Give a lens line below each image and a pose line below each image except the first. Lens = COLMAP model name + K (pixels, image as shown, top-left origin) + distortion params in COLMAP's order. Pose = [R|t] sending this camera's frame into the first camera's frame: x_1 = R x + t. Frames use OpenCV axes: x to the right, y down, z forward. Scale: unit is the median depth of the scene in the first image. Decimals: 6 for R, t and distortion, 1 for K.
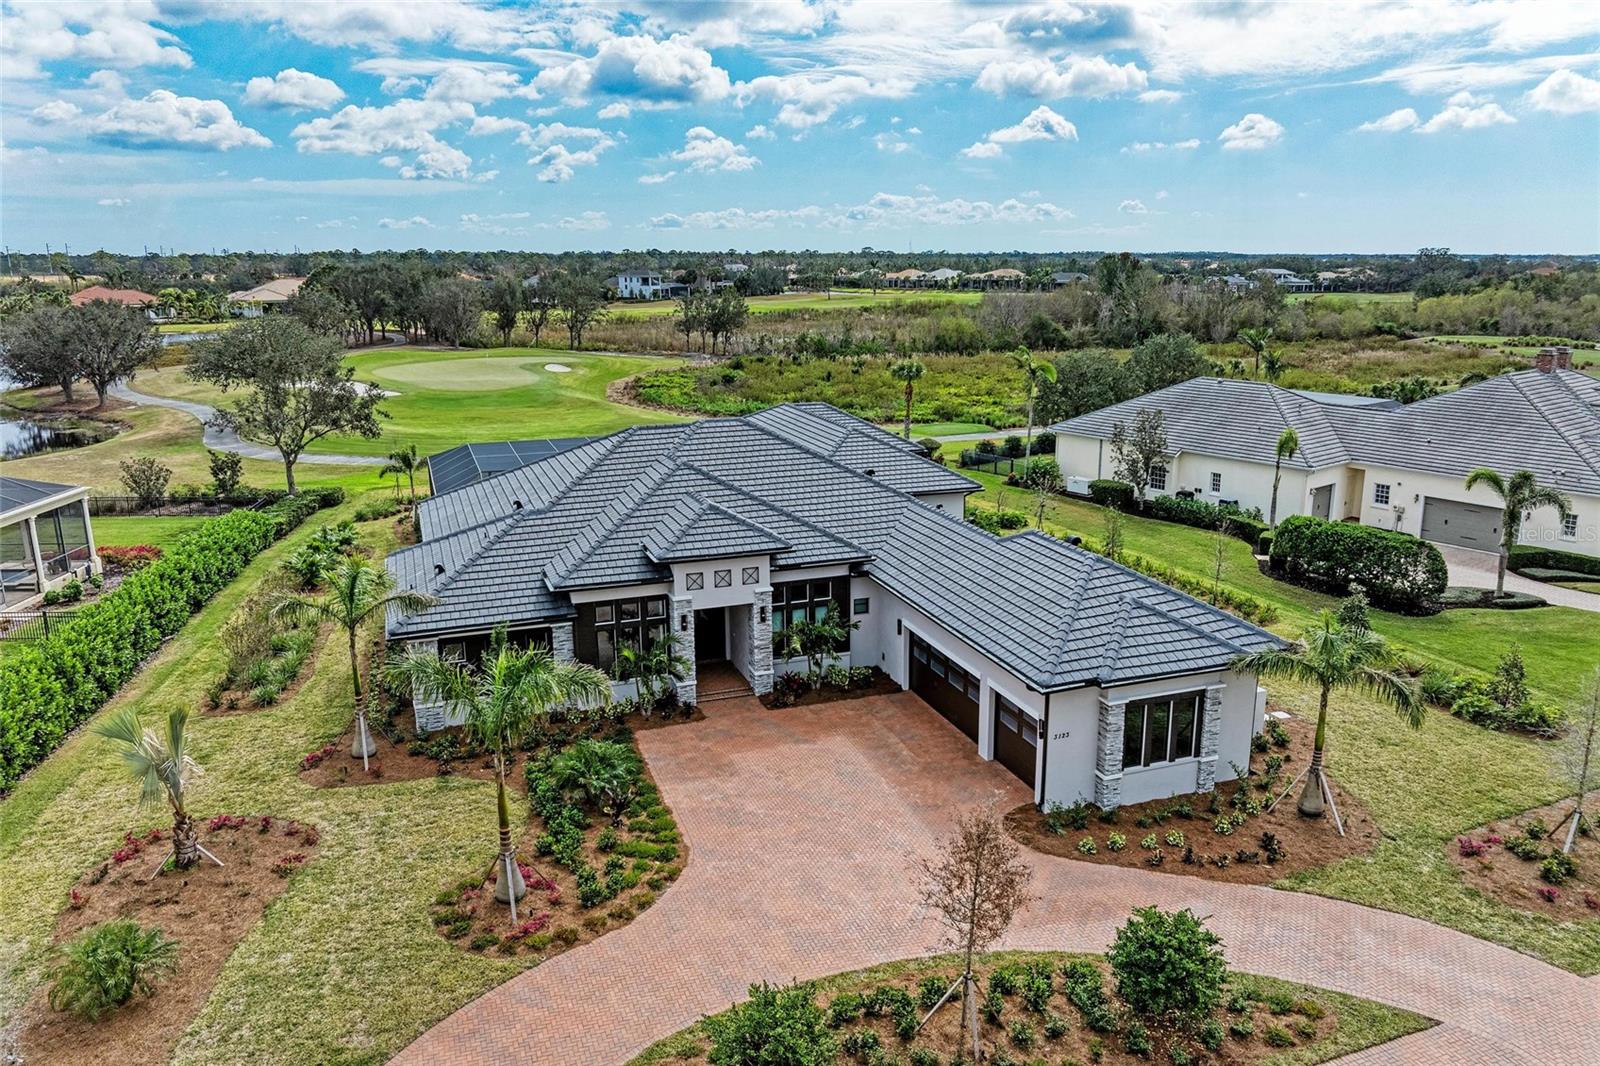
lens RADIAL K [[1101.8, 0, 790.3], [0, 1101.8, 537.6], [0, 0, 1]] dist [-0.024442, 0.002489]
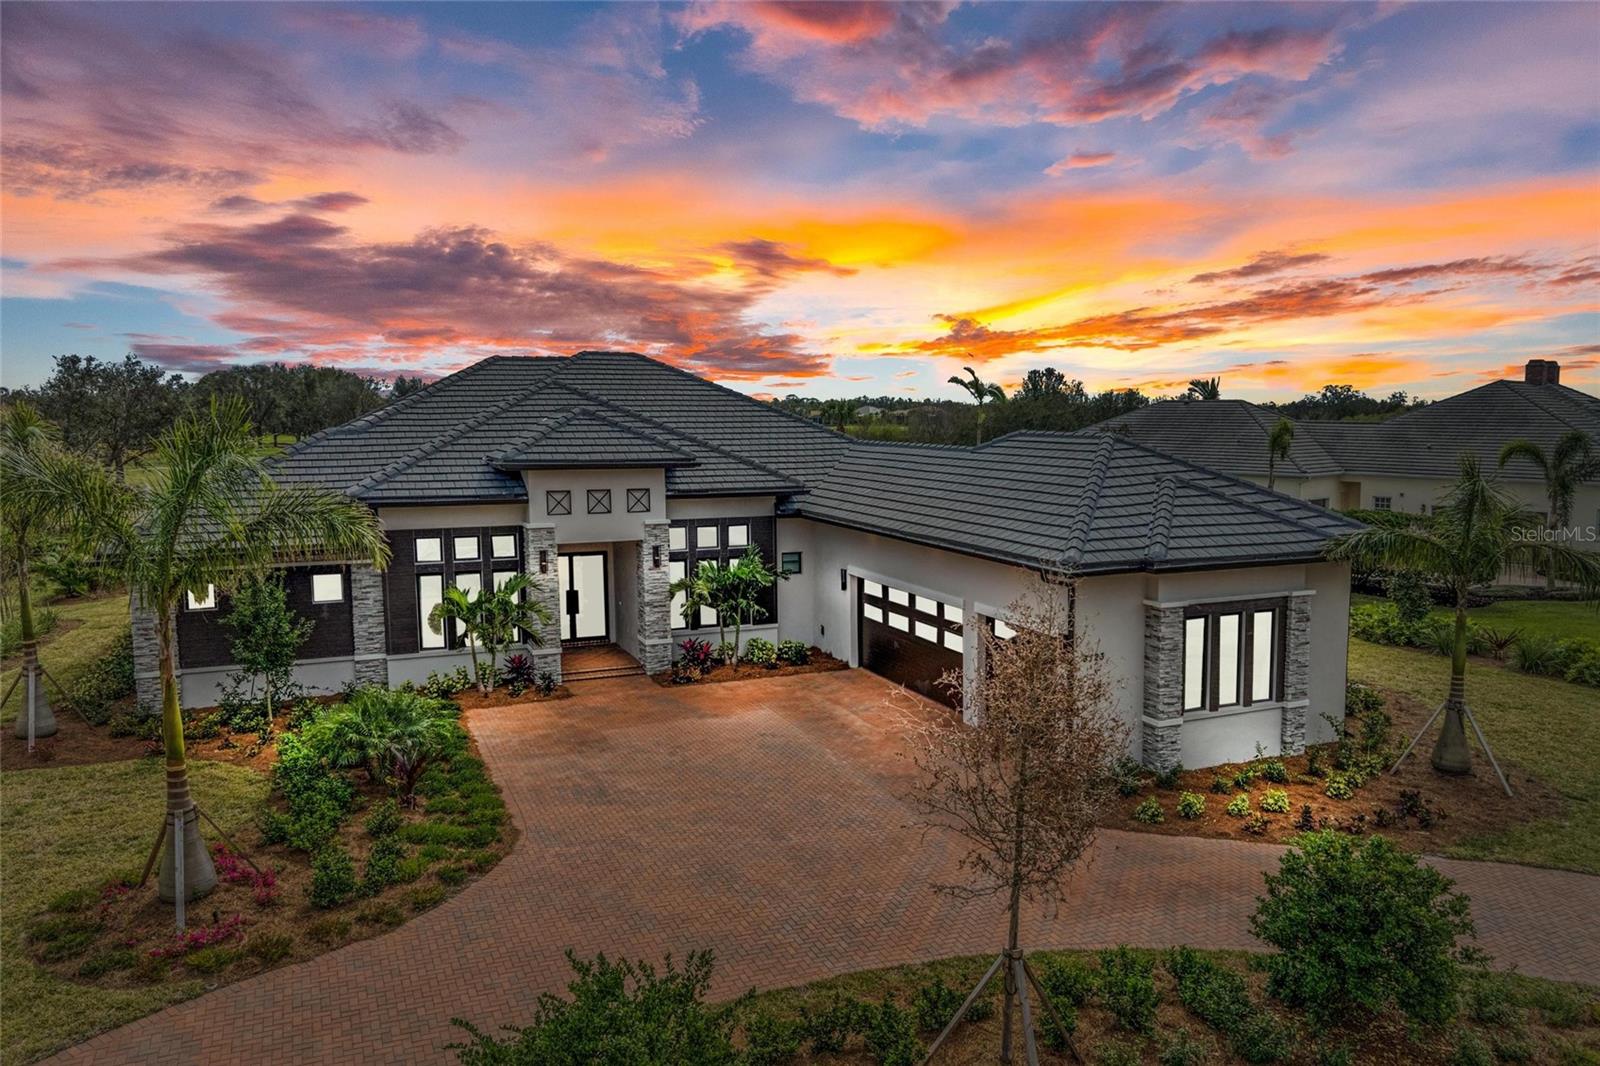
lens RADIAL K [[1115.6, 0, 800.0], [0, 1115.6, 533.0], [0, 0, 1]] dist [-0.038070, 0.028626]
pose [[0.997179, -0.007009, 0.074733, 0.014916], [0.017318, 0.990252, -0.138206, 0.159024], [-0.073036, 0.139110, 0.987580, 0.271366]]
